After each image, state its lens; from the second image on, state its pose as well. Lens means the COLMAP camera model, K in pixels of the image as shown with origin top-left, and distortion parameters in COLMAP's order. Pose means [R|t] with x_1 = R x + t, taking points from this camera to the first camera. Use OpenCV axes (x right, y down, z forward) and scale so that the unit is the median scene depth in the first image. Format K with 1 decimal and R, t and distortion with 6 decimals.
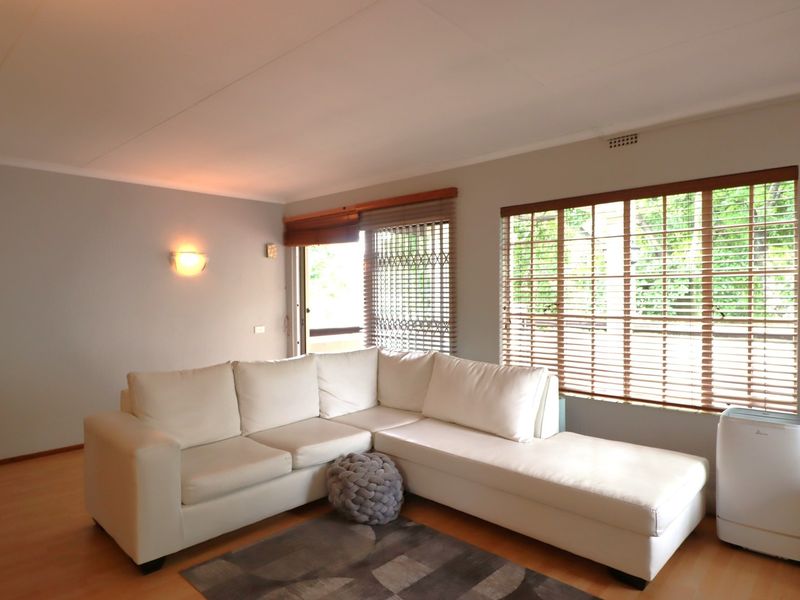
lens RADIAL K [[503.1, 0, 396.9], [0, 503.1, 298.6], [0, 0, 1]] dist [0.009310, 0.000888]
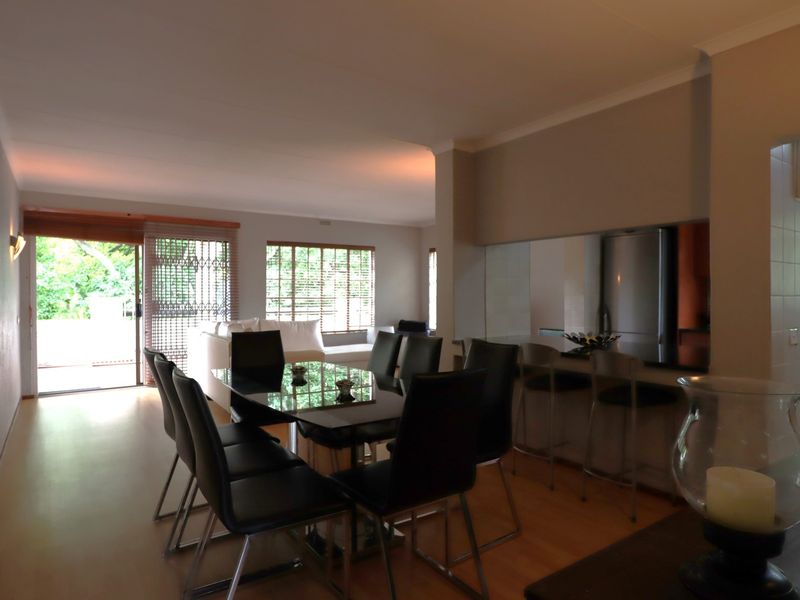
lens RADIAL K [[503.1, 0, 408.5], [0, 503.1, 301.6], [0, 0, 1]] dist [0.009310, 0.000888]
pose [[0.205168, -0.004794, 0.978715, -1.327278], [0.007833, 0.999964, 0.003256, 0.038222], [-0.978695, 0.006998, 0.205198, 0.097038]]
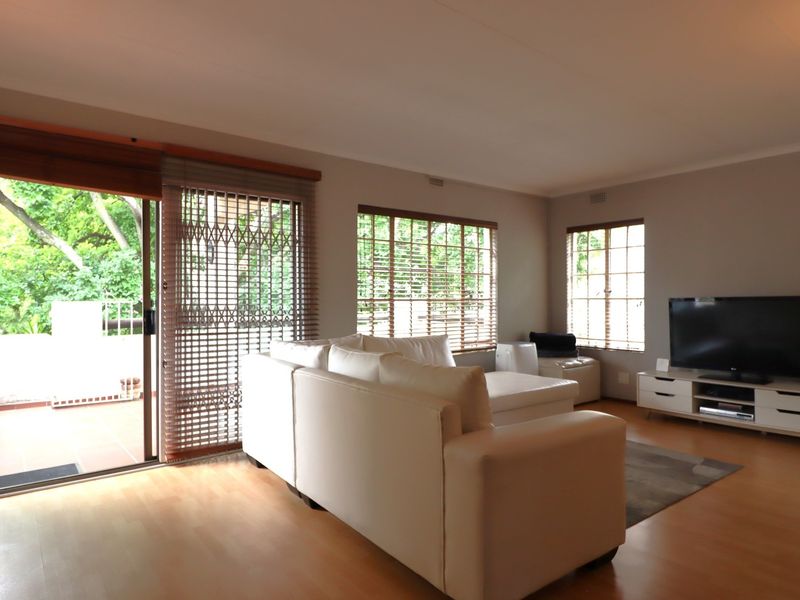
lens RADIAL K [[503.1, 0, 403.2], [0, 503.1, 299.2], [0, 0, 1]] dist [0.009310, 0.000888]
pose [[0.149205, 0.010266, 0.988753, -0.781118], [0.012663, 0.999844, -0.012292, 0.041325], [-0.988725, 0.014355, 0.149051, 0.650164]]
